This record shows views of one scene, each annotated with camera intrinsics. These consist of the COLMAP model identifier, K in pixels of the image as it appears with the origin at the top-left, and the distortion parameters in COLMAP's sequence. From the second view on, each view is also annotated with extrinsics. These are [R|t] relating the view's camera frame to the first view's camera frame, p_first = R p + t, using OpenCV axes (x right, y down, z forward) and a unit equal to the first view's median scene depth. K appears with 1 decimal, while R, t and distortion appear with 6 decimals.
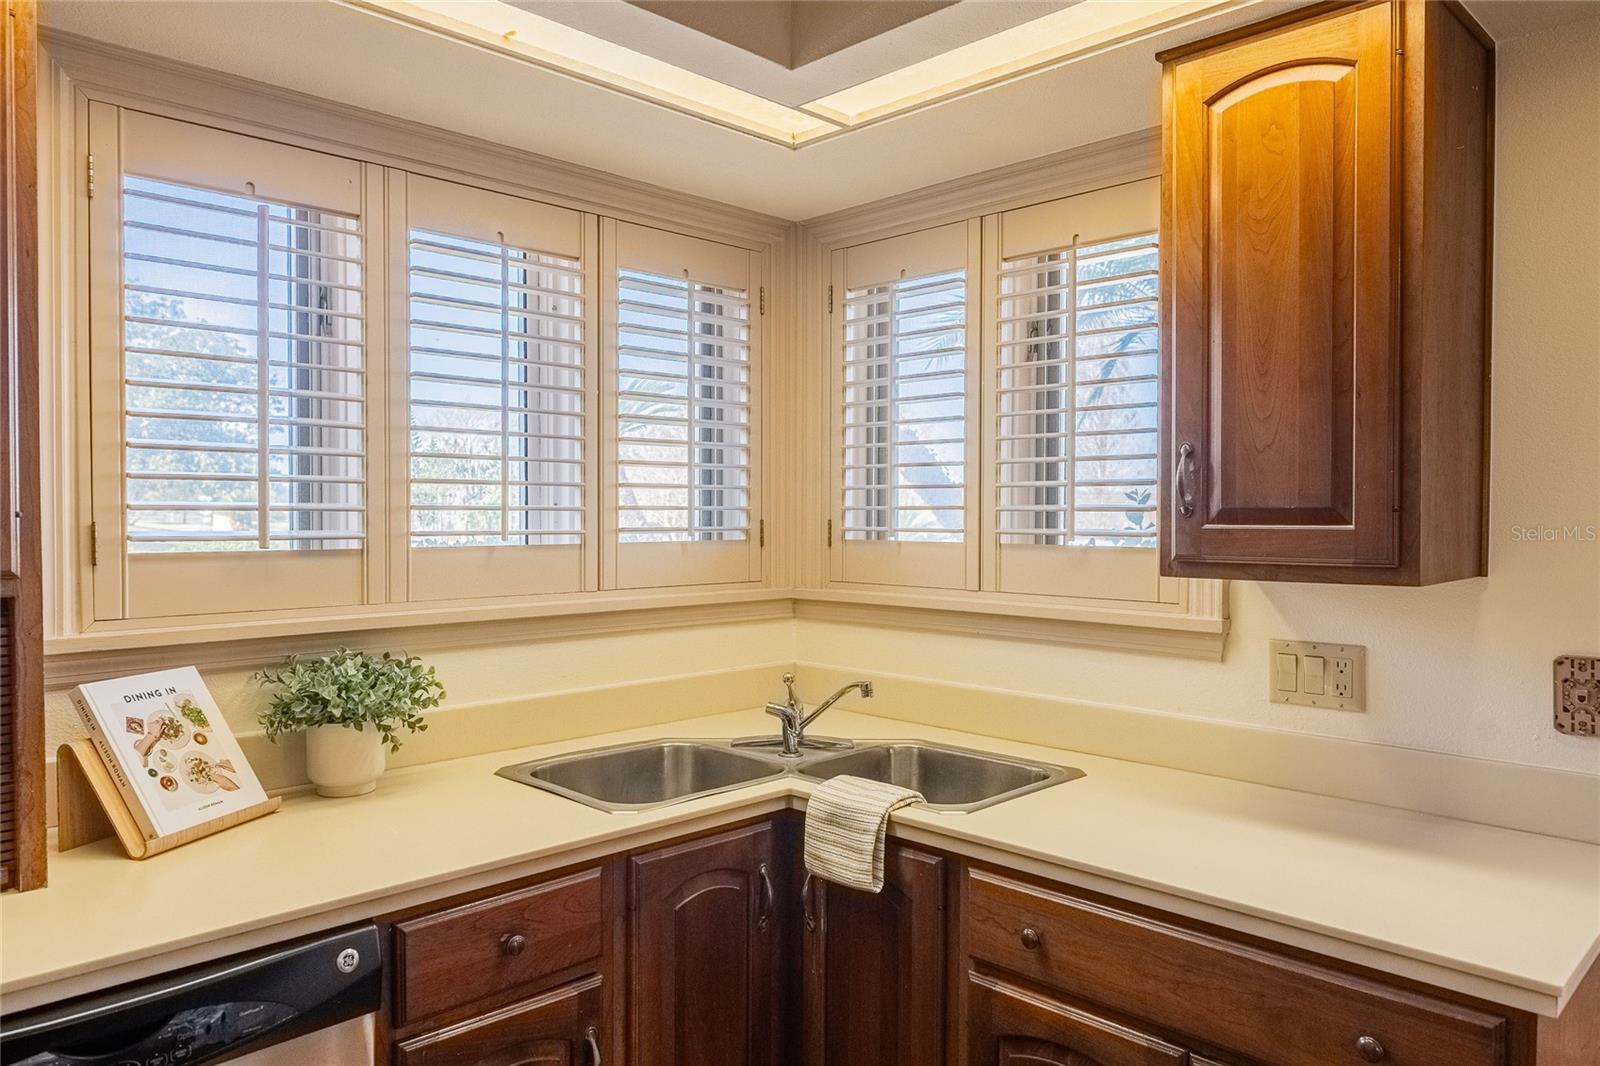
lens RADIAL K [[1097.0, 0, 802.1], [0, 1097.0, 524.3], [0, 0, 1]] dist [0.008841, 0.001518]
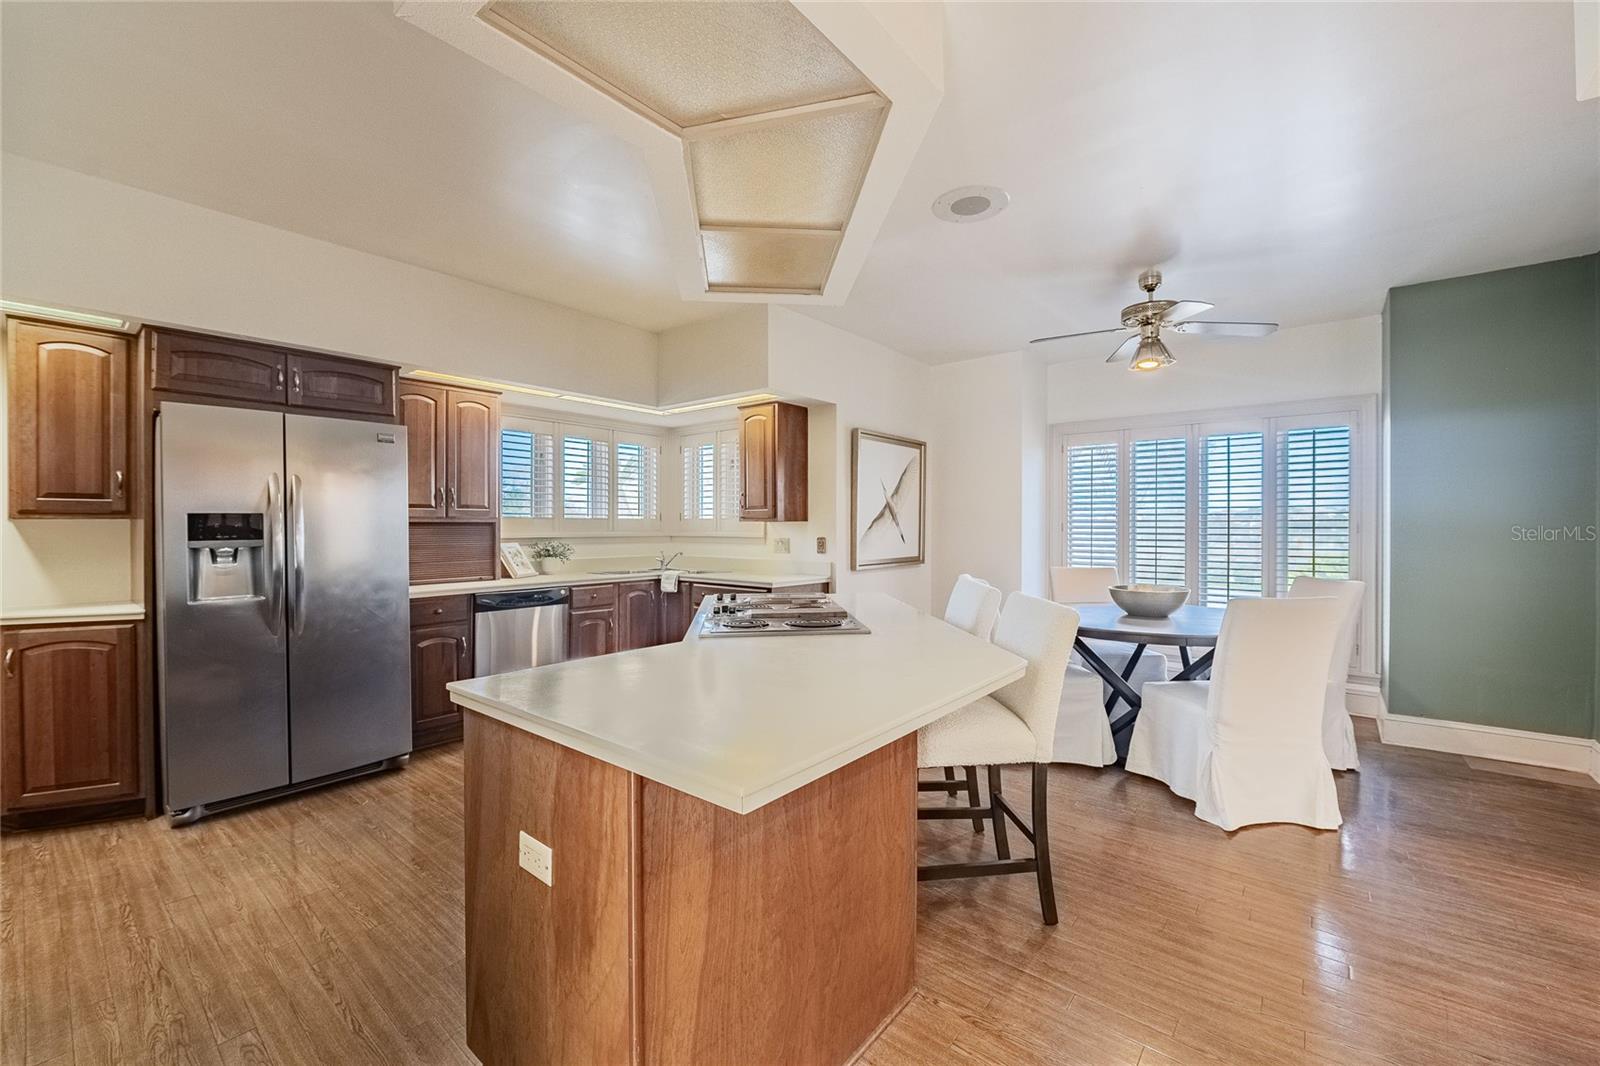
lens RADIAL K [[645.1, 0, 800.0], [0, 645.1, 533.0], [0, 0, 1]] dist [-0.000895, -0.000058]
pose [[0.995589, -0.001495, 0.093809, 0.324289], [0.001426, 0.999999, 0.000811, 0.089610], [-0.093810, -0.000674, 0.995590, -1.659734]]
